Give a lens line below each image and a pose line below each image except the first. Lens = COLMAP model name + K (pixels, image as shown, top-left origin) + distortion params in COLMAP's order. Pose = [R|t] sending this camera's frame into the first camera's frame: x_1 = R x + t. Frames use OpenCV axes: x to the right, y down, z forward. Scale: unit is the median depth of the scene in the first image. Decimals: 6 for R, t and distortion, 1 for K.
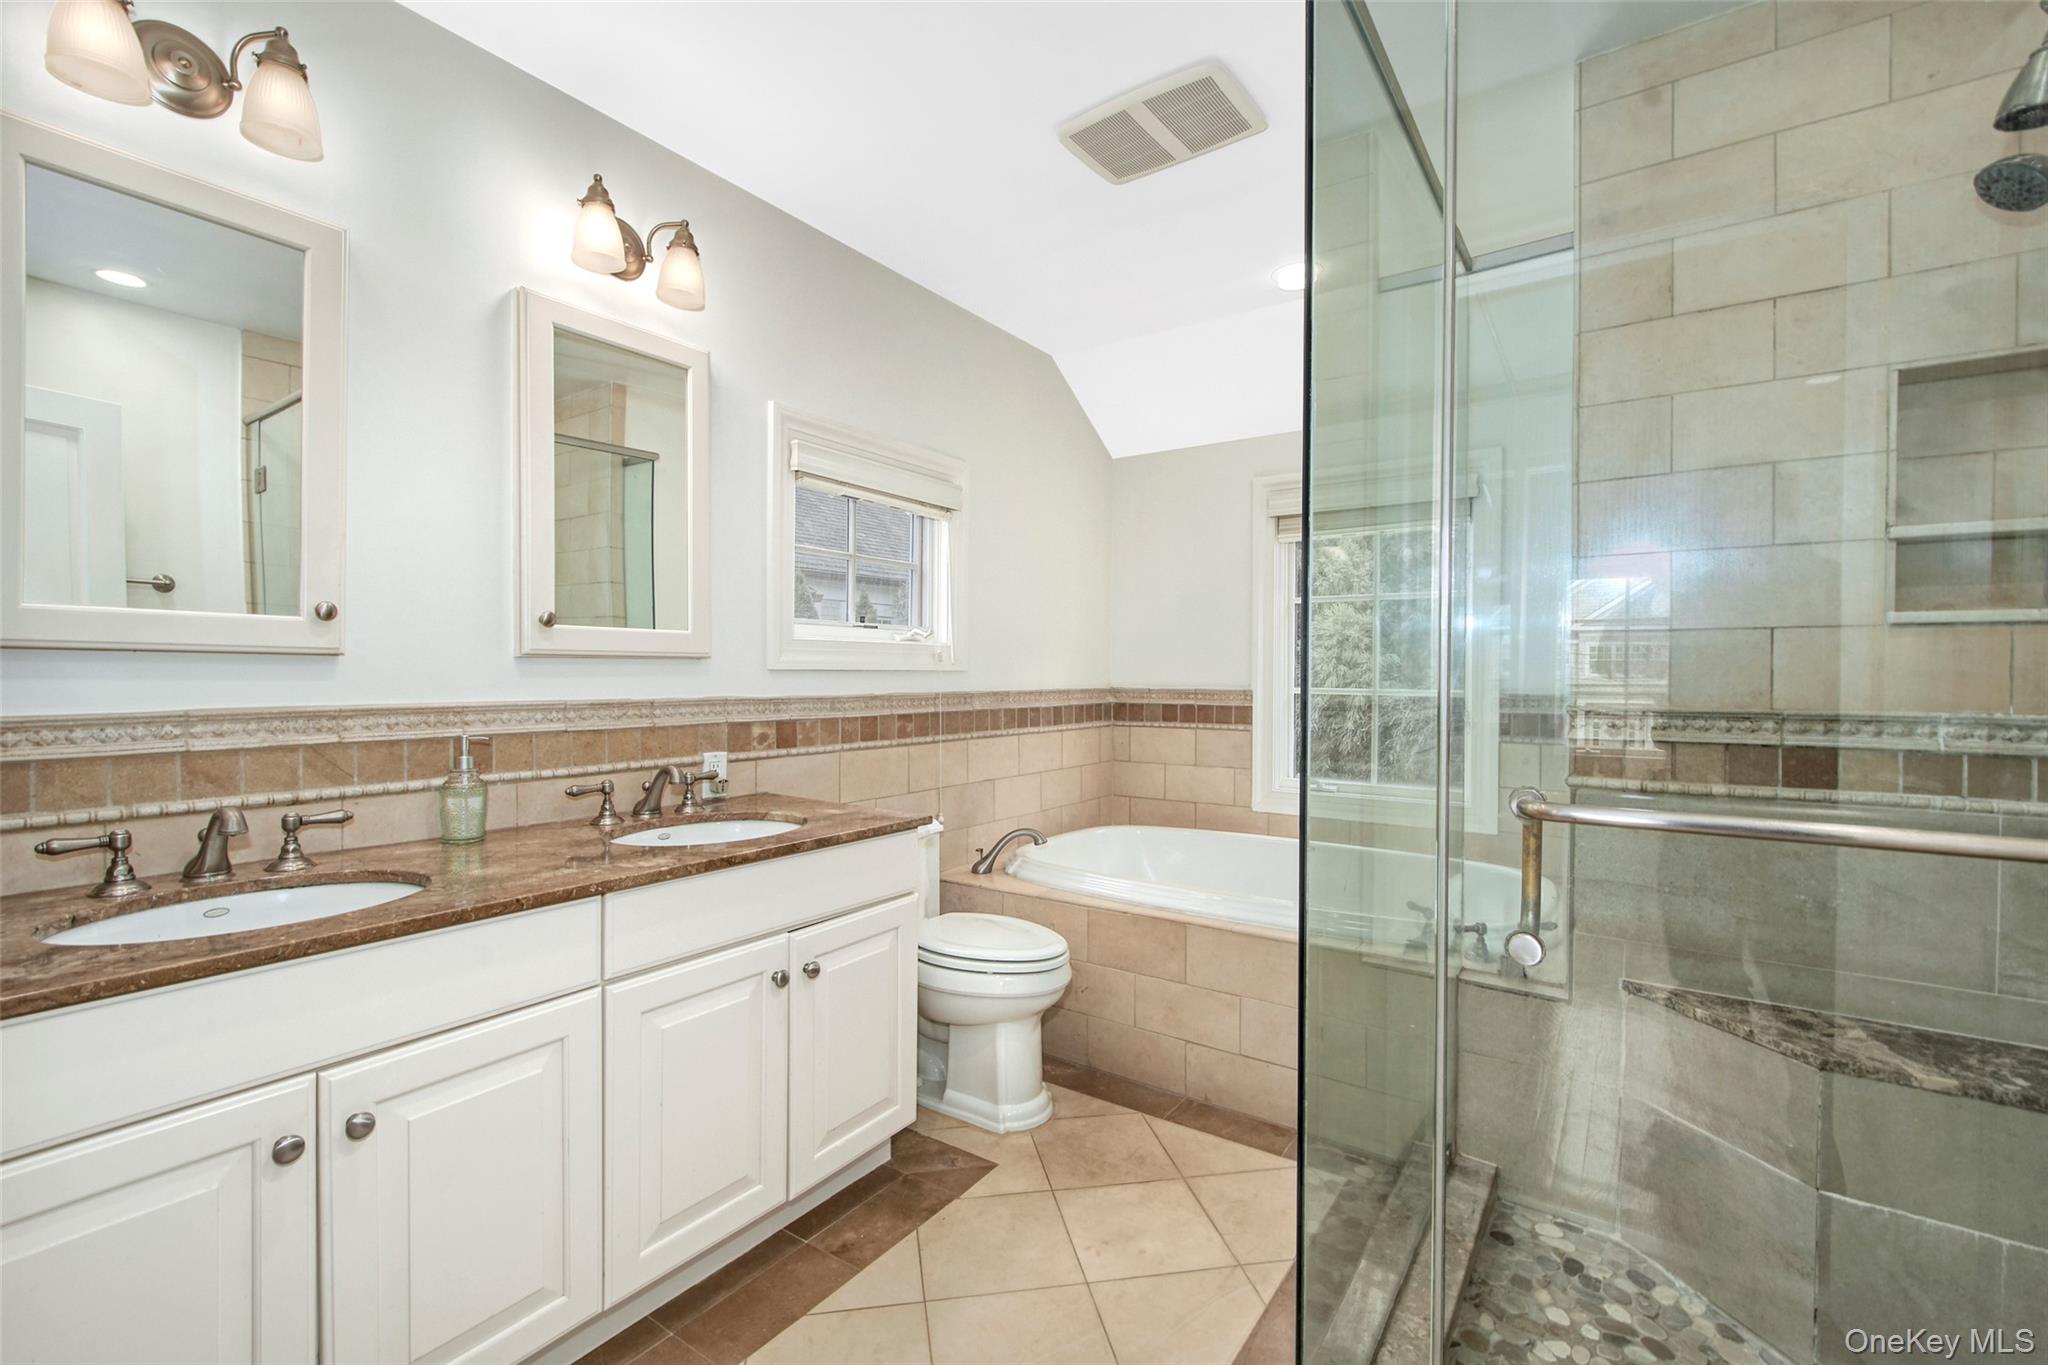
lens RADIAL K [[881.2, 0, 1022.5], [0, 881.2, 667.8], [0, 0, 1]] dist [-0.000713, -0.000050]
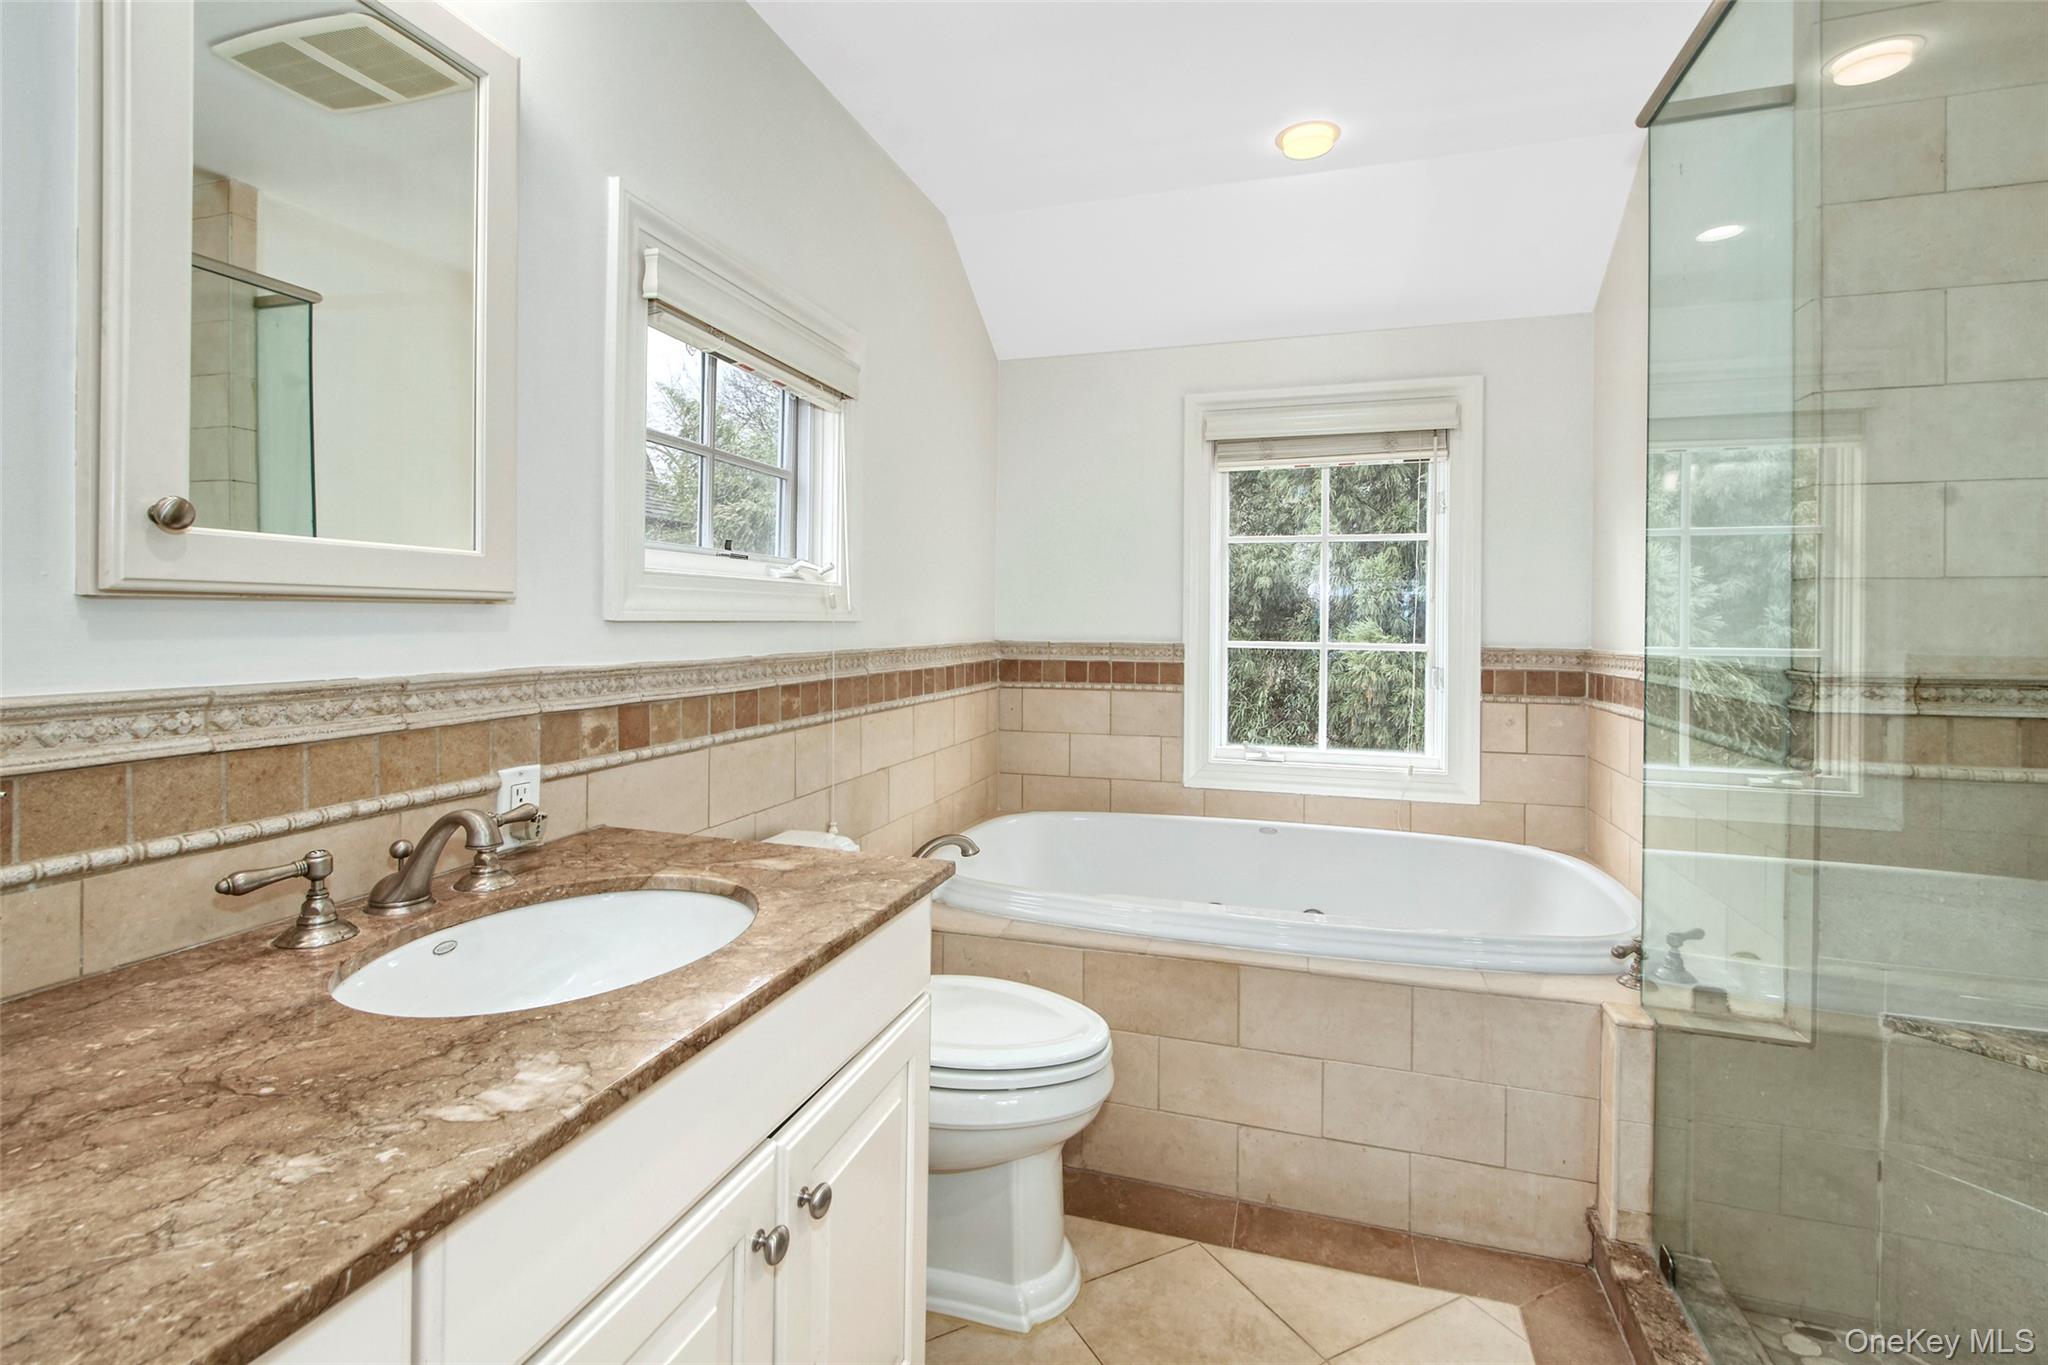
lens RADIAL K [[898.7, 0, 1052.2], [0, 898.7, 608.3], [0, 0, 1]] dist [0.001398, -0.003633]
pose [[0.944999, 0.006518, 0.327010, -0.208537], [-0.004544, 0.999967, -0.006799, -0.003733], [-0.327043, 0.004939, 0.944997, 0.330585]]
